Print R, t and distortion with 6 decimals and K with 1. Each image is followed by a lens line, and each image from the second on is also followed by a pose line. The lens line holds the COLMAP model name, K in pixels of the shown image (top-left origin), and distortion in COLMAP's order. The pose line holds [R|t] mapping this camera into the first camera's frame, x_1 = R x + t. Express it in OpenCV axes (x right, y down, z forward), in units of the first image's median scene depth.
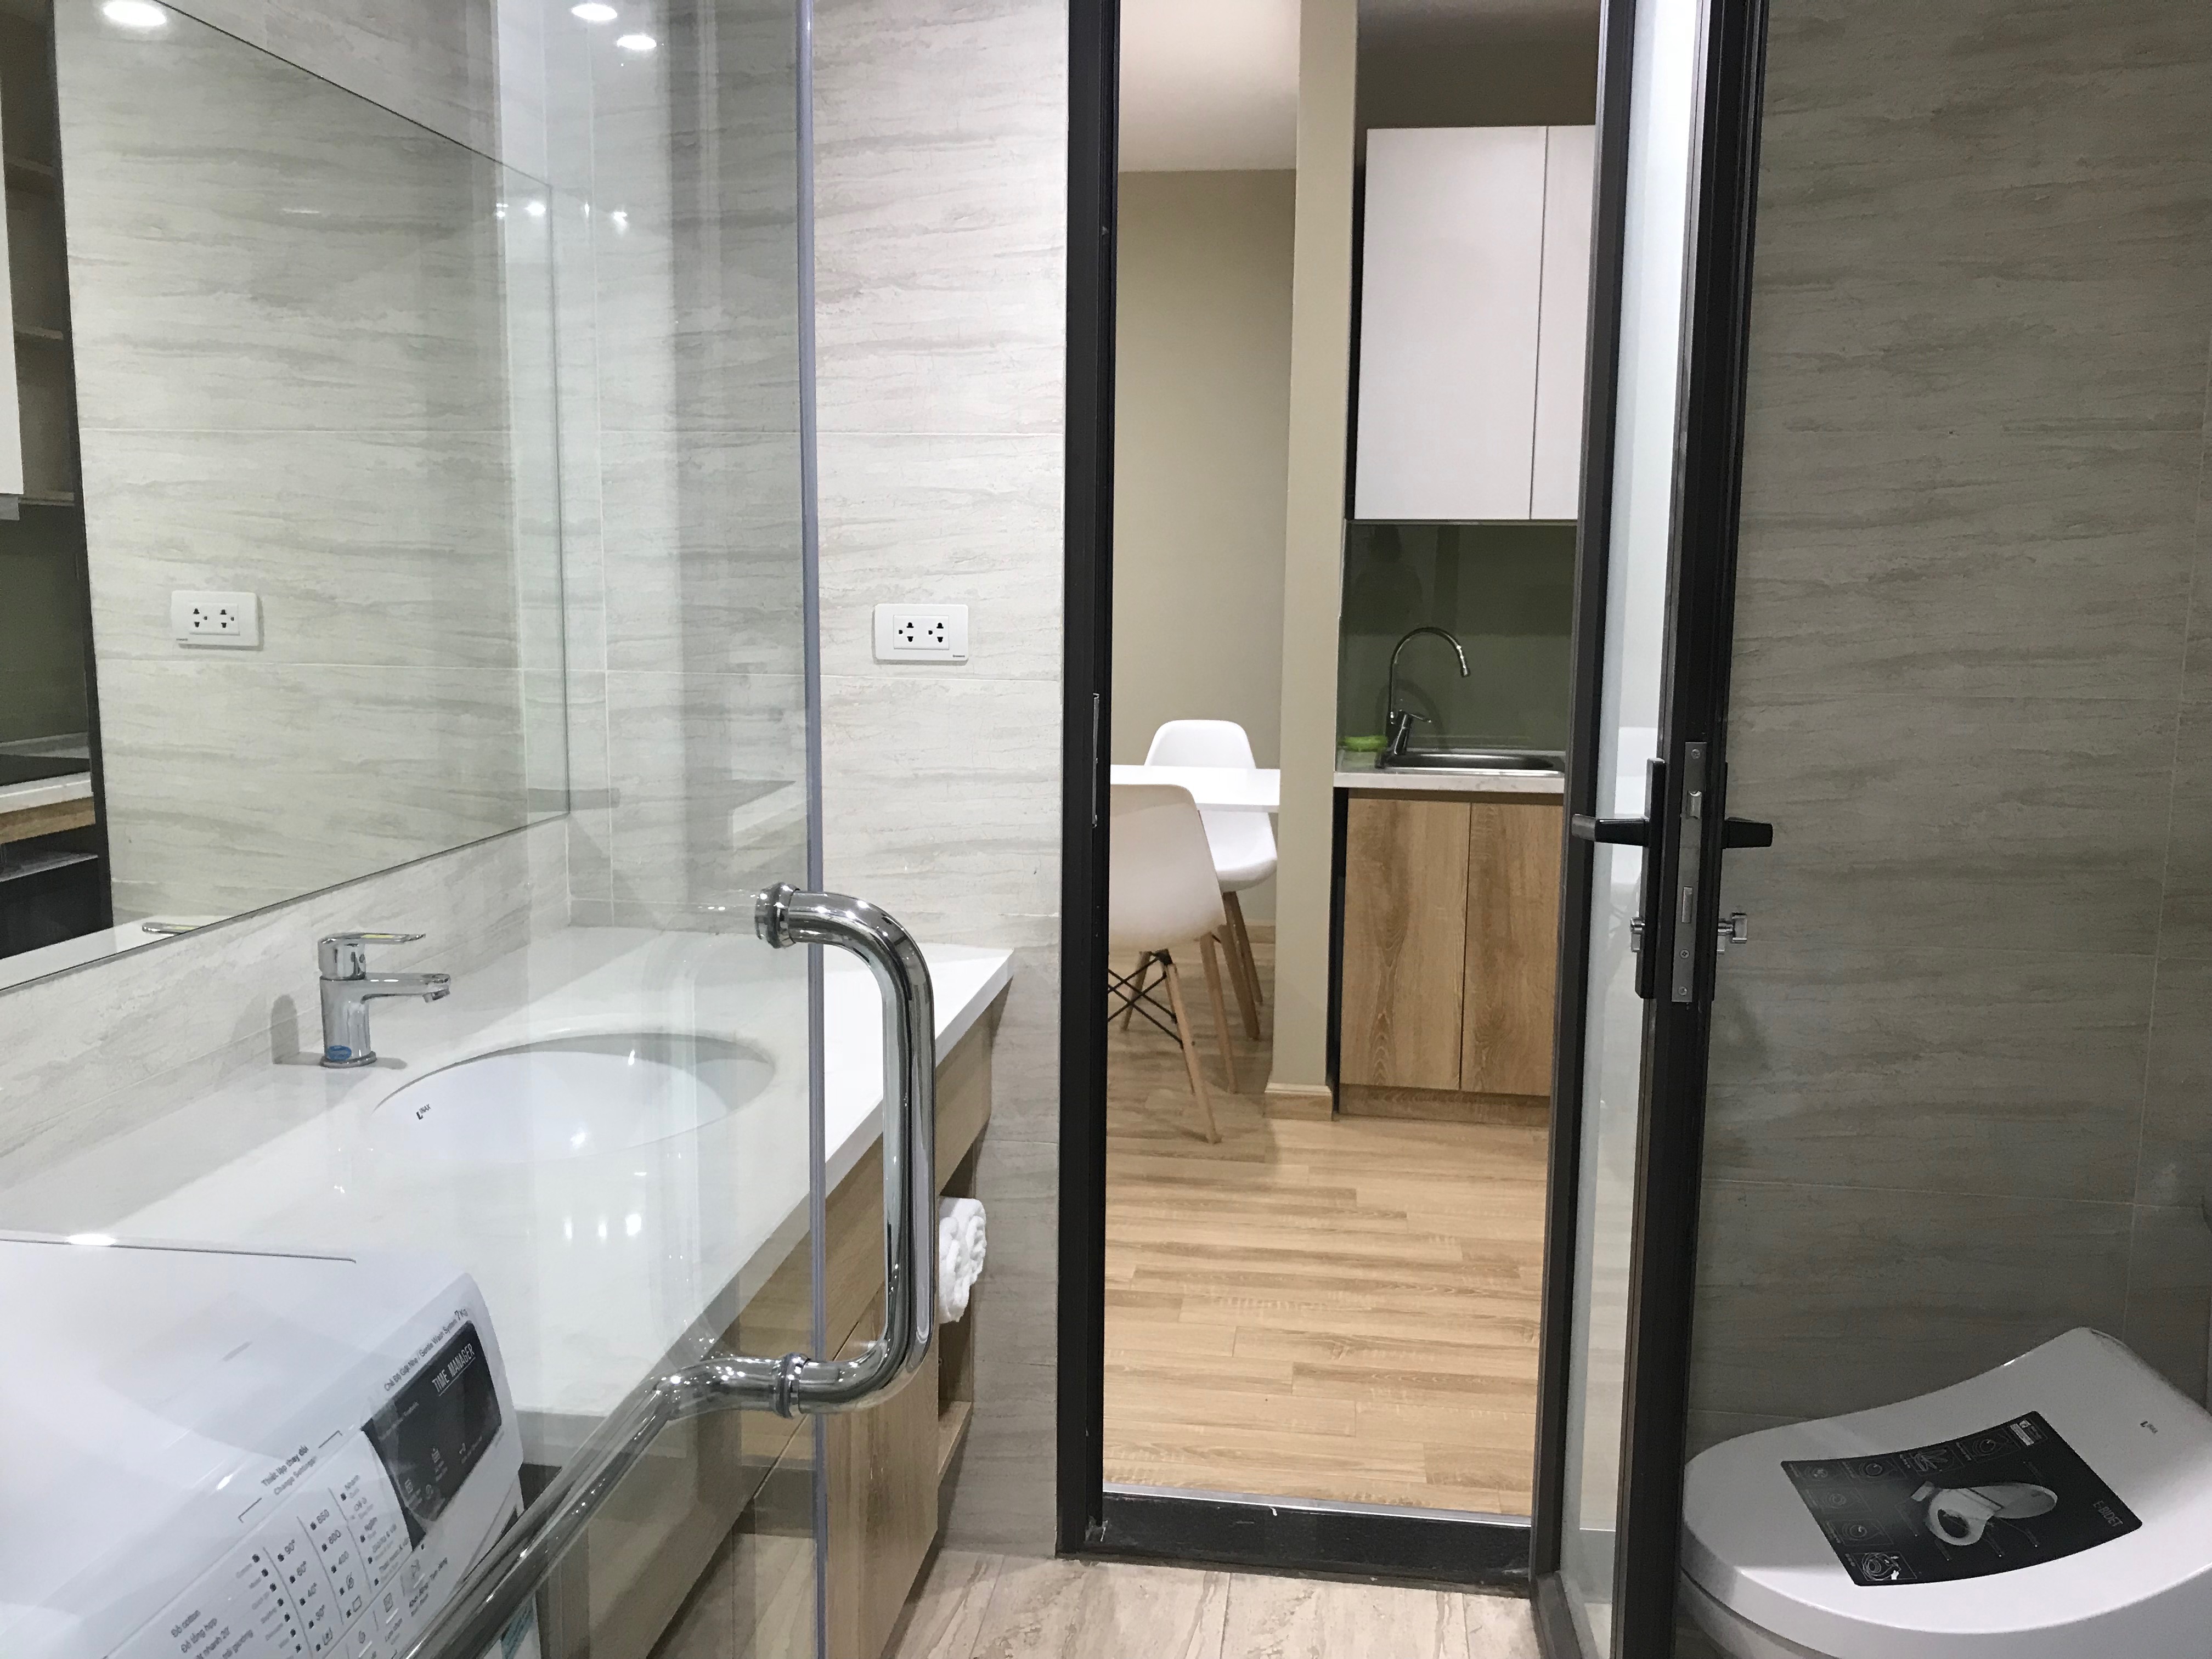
lens RADIAL K [[1821.2, 0, 1106.0], [0, 1821.2, 829.5], [0, 0, 1]] dist [0.005780, 0.003212]
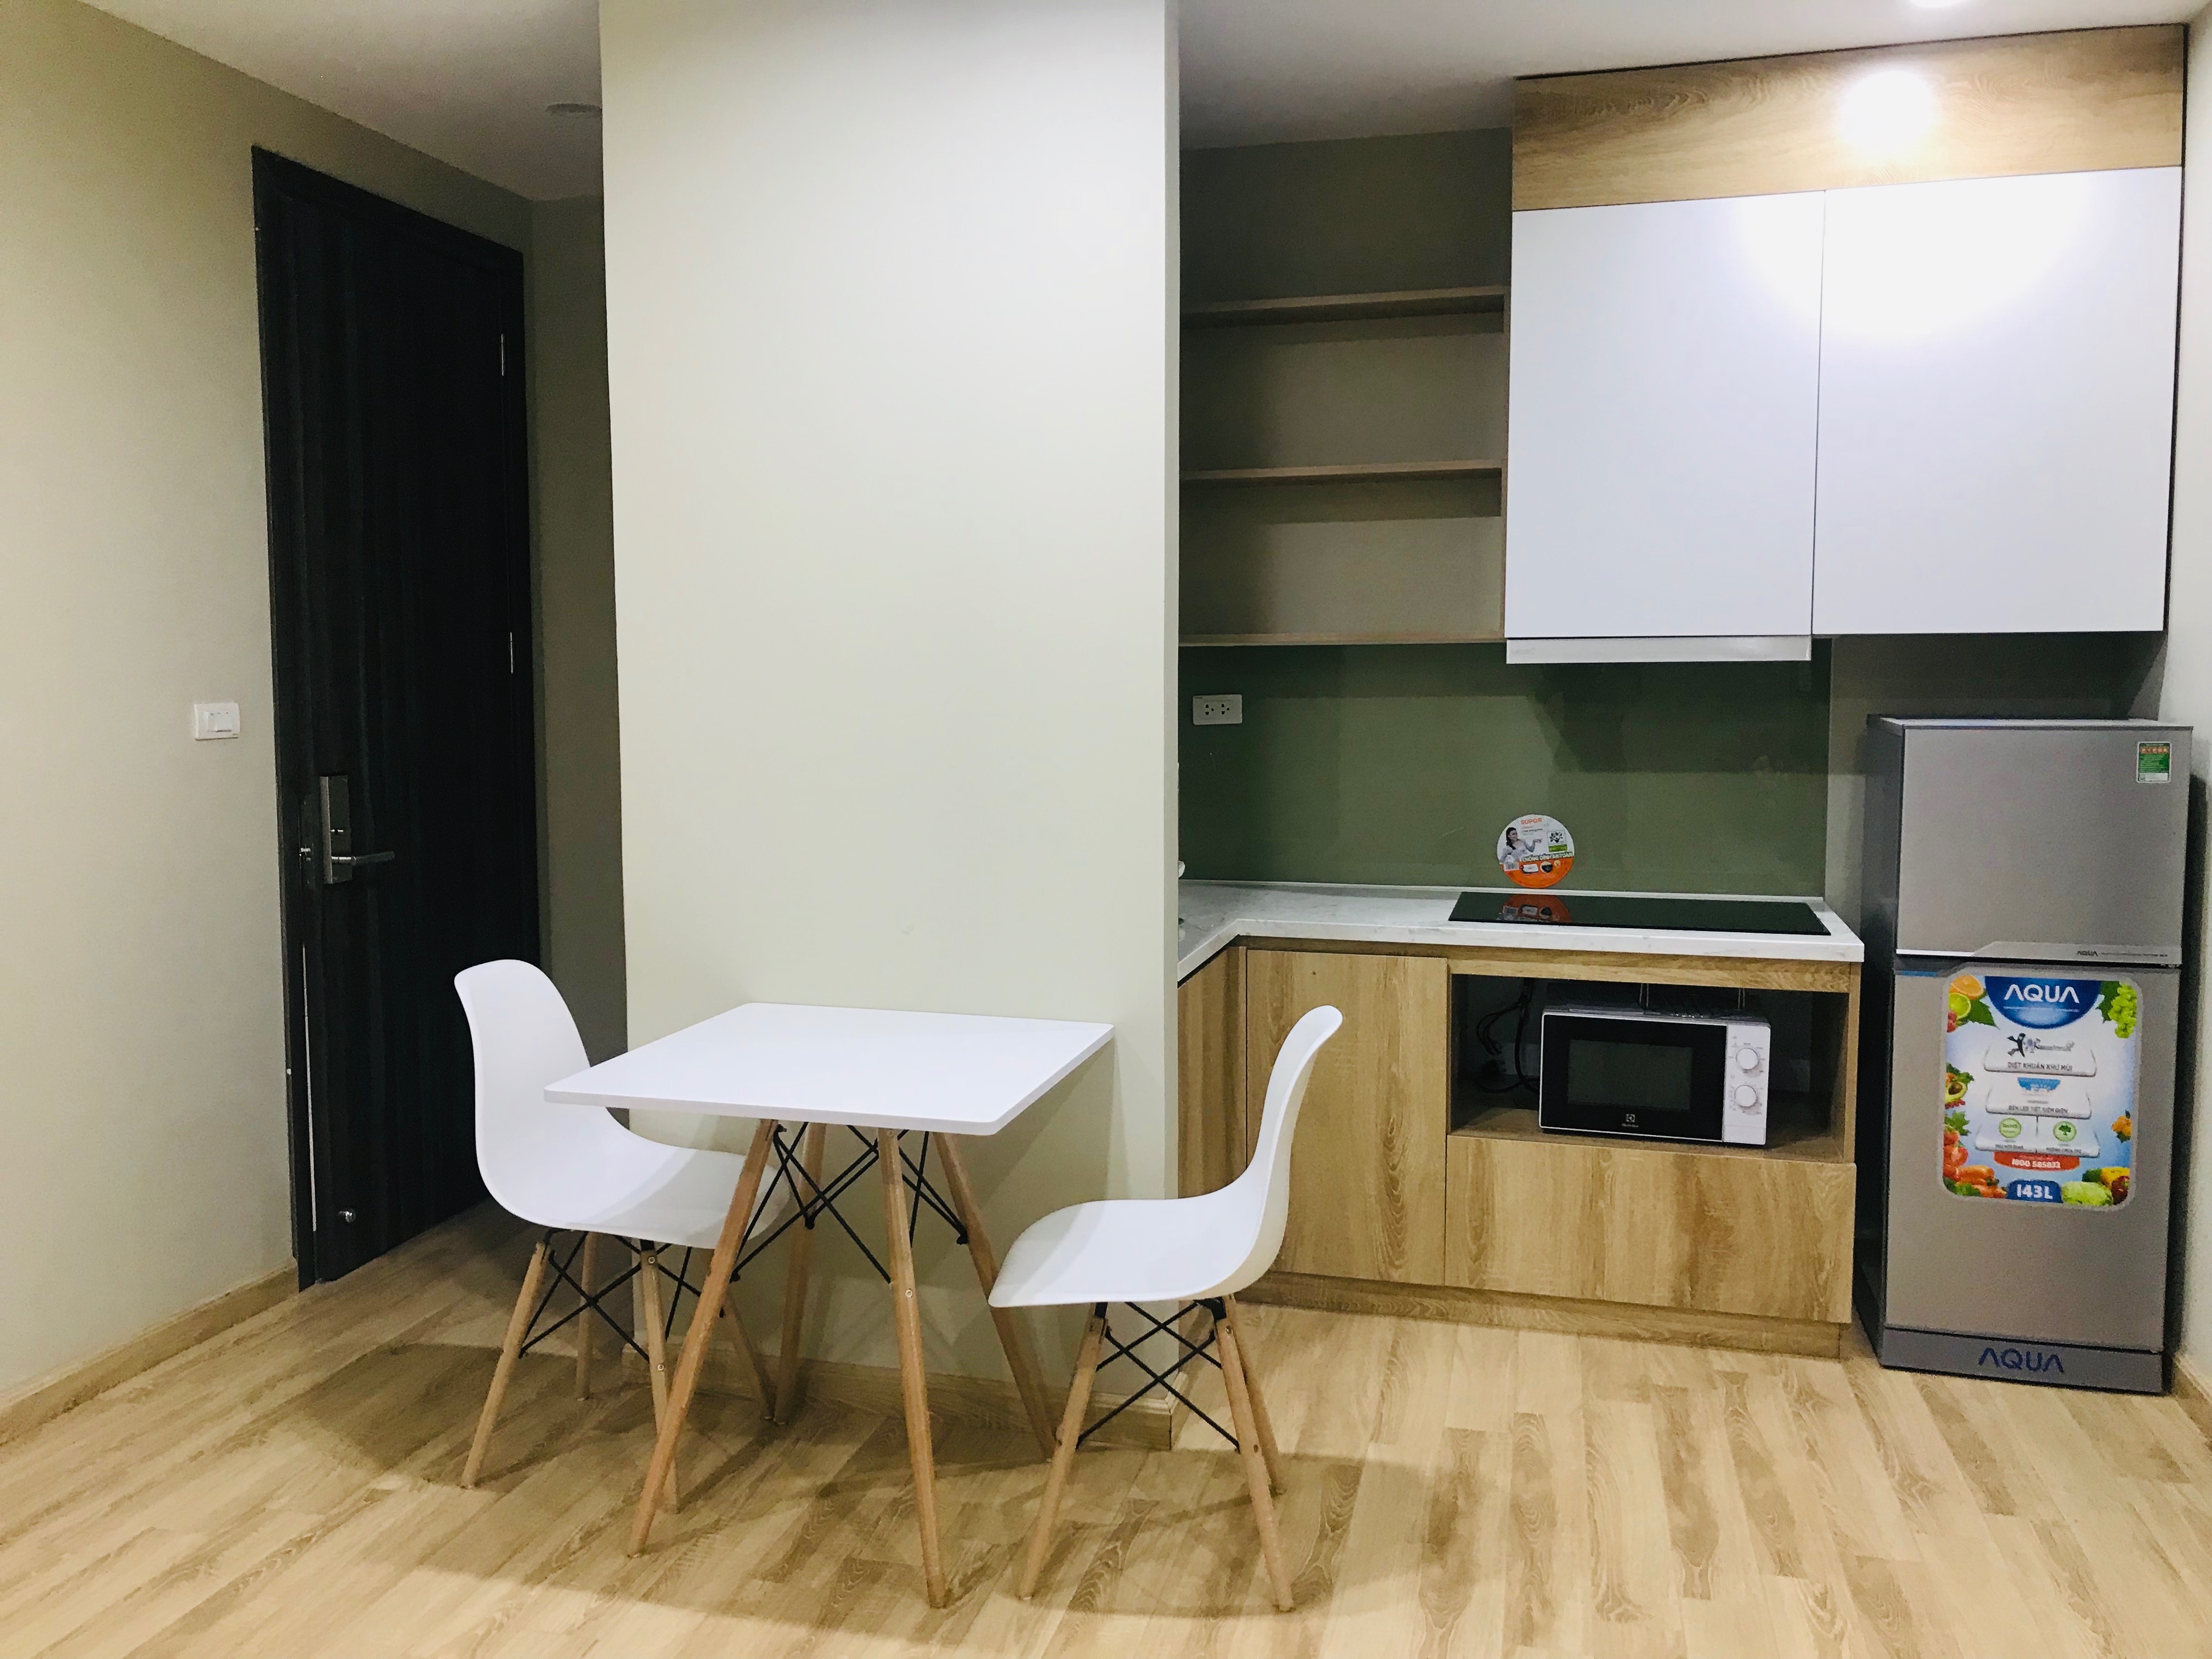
lens RADIAL K [[1821.2, 0, 1106.0], [0, 1821.2, 829.5], [0, 0, 1]] dist [0.005780, 0.003212]
pose [[0.098739, -0.088419, 0.991177, -0.676018], [0.150049, 0.985979, 0.073007, -0.151994], [-0.983736, 0.141516, 0.110622, 1.042156]]
